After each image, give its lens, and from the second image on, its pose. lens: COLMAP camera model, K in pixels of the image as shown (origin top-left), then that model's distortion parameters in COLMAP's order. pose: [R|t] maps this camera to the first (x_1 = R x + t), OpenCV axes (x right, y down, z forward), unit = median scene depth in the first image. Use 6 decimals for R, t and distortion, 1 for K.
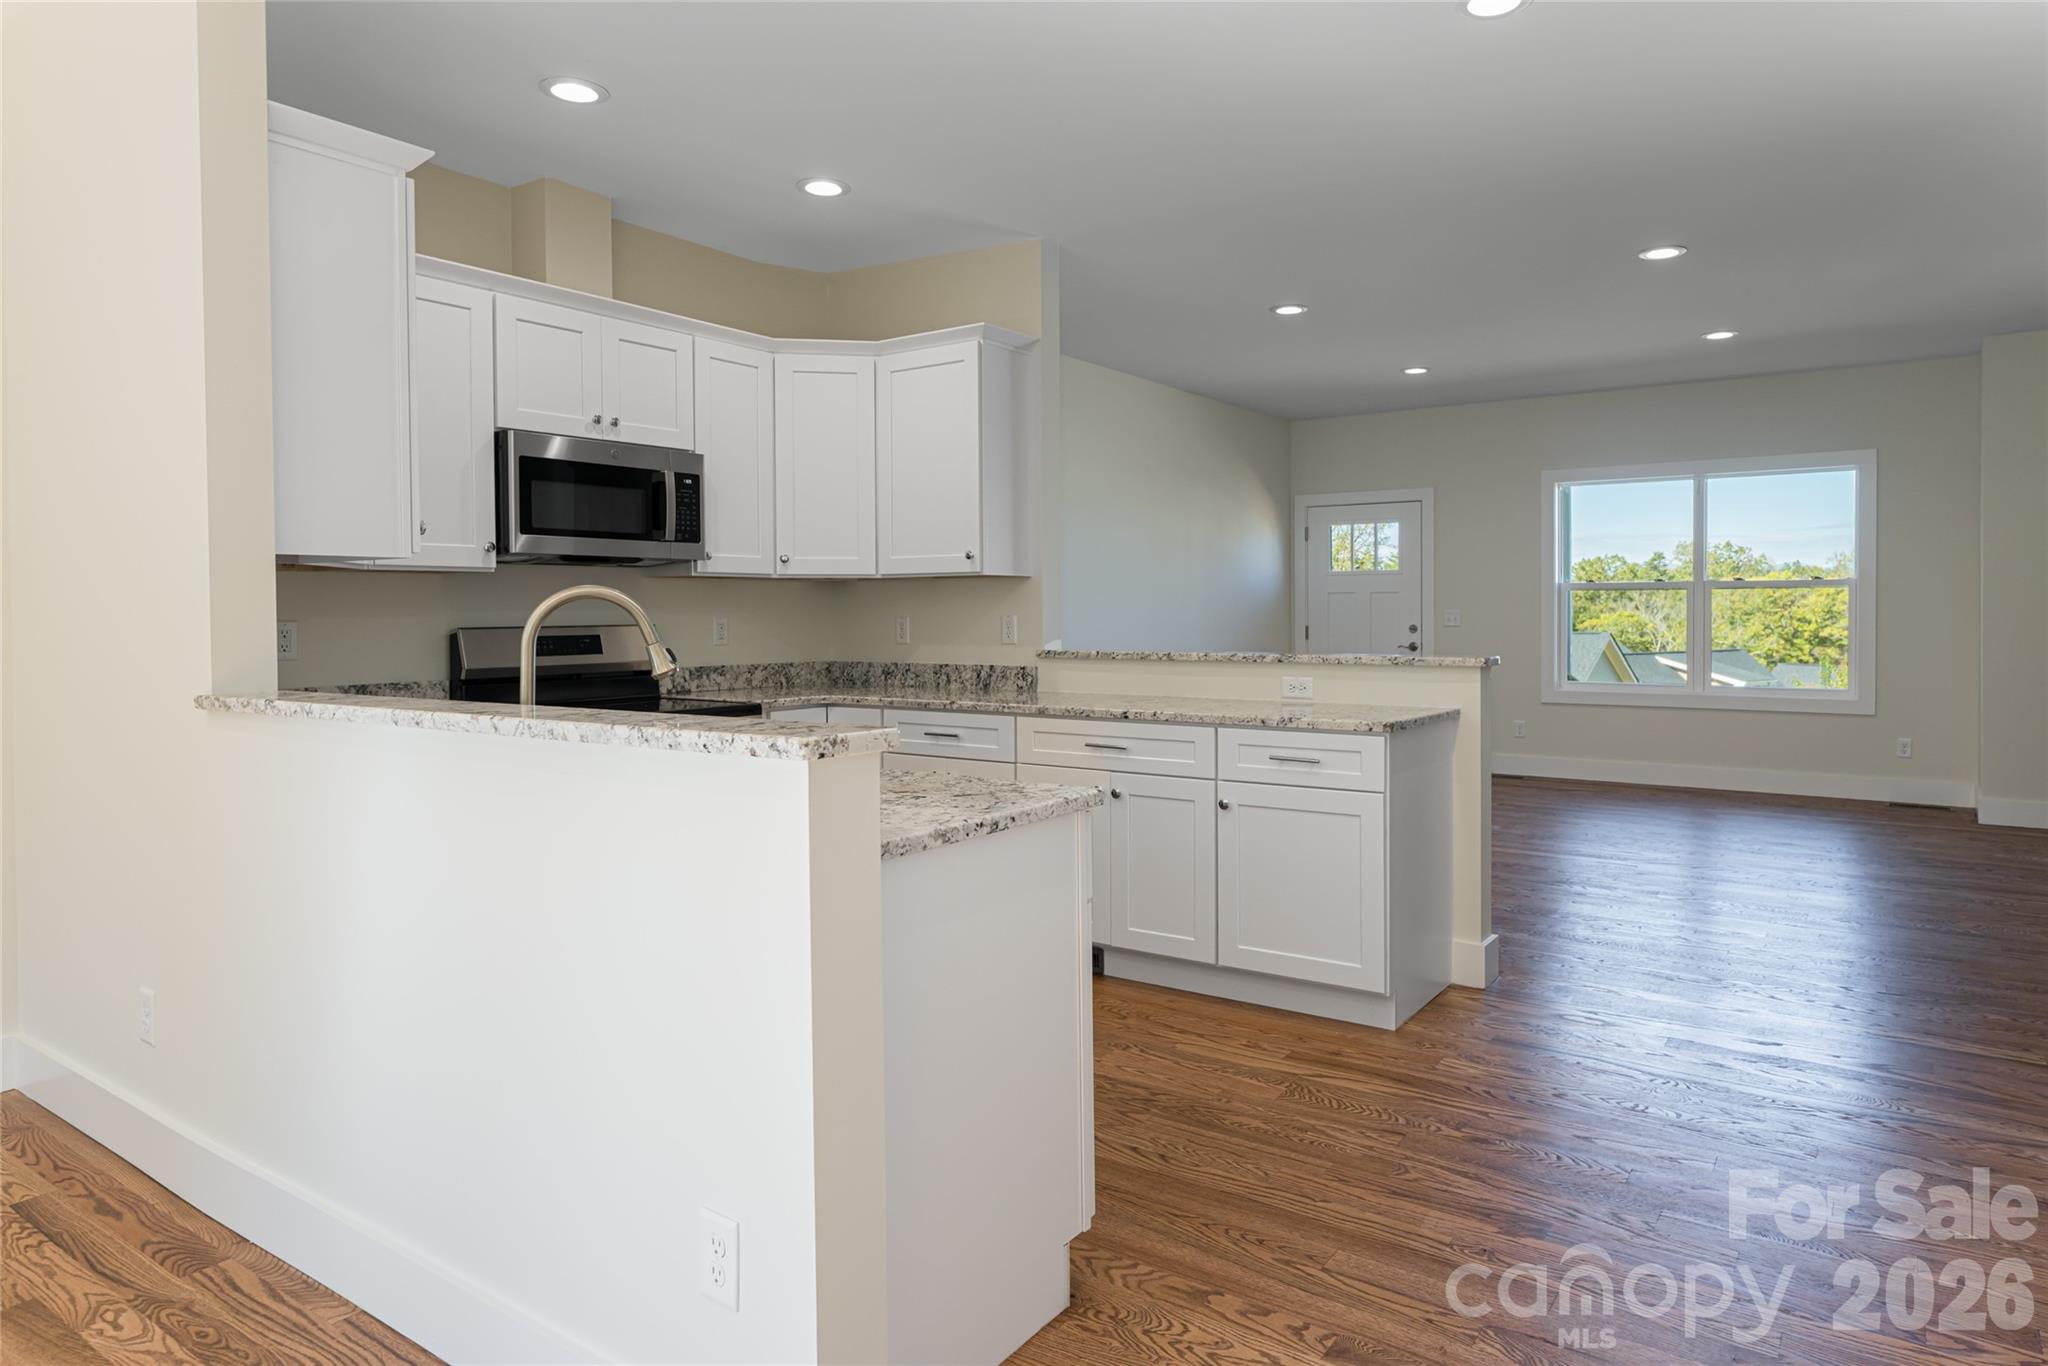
lens RADIAL K [[1192.1, 0, 1023.8], [0, 1192.1, 640.5], [0, 0, 1]] dist [-0.001243, -0.000338]
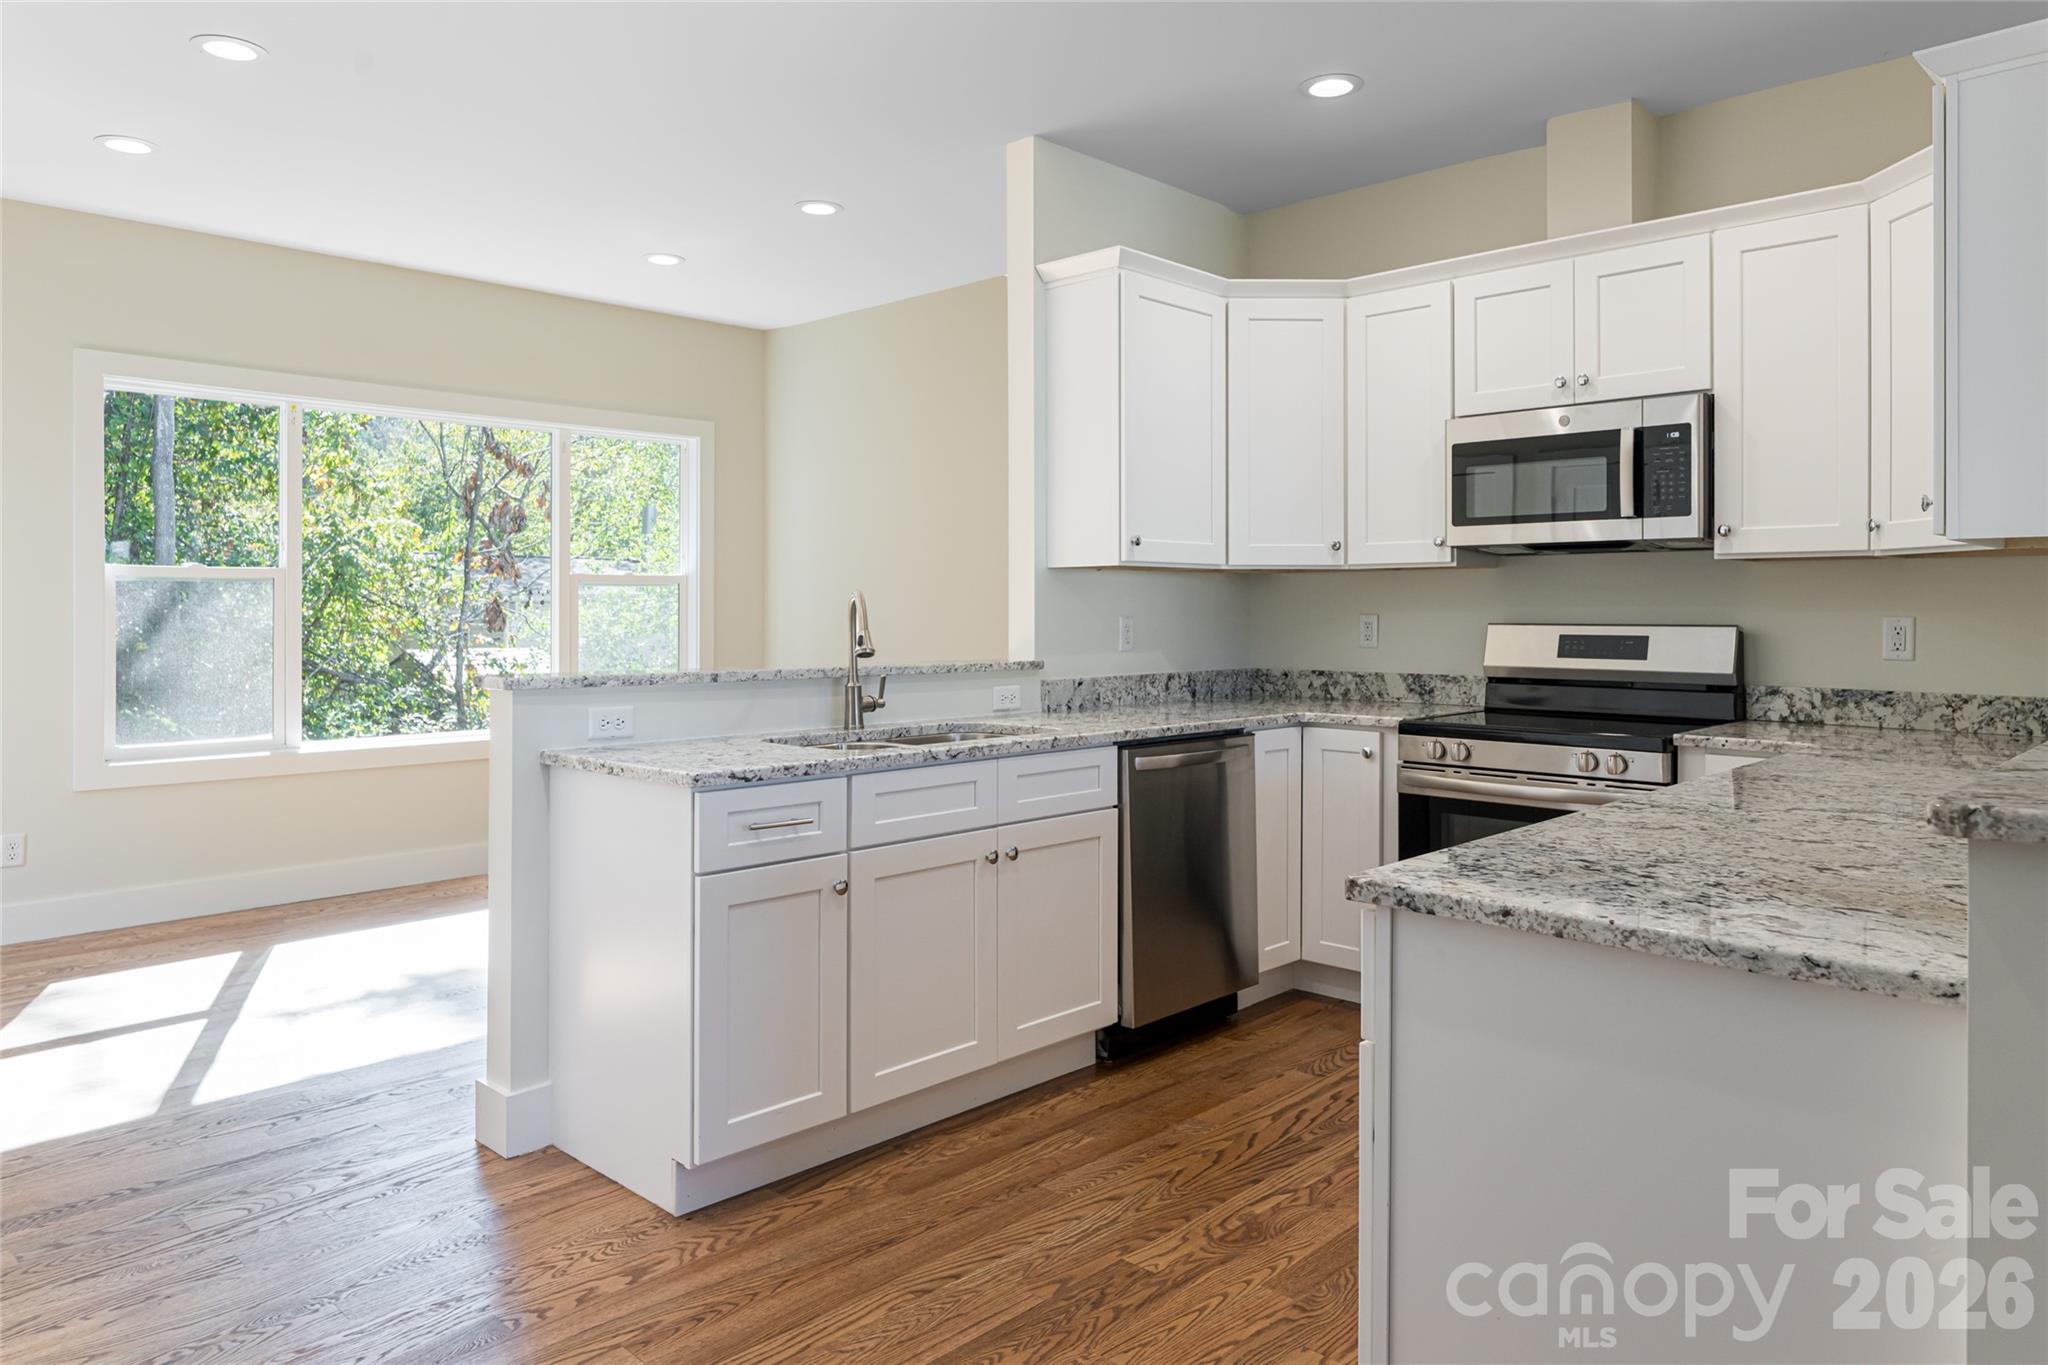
lens RADIAL K [[1301.1, 0, 1017.4], [0, 1301.1, 605.9], [0, 0, 1]] dist [0.003836, 0.000420]
pose [[-0.123355, 0.004219, -0.992354, 0.740863], [-0.024875, 0.999664, 0.007342, -0.027283], [0.992051, 0.025591, -0.123209, 0.877843]]
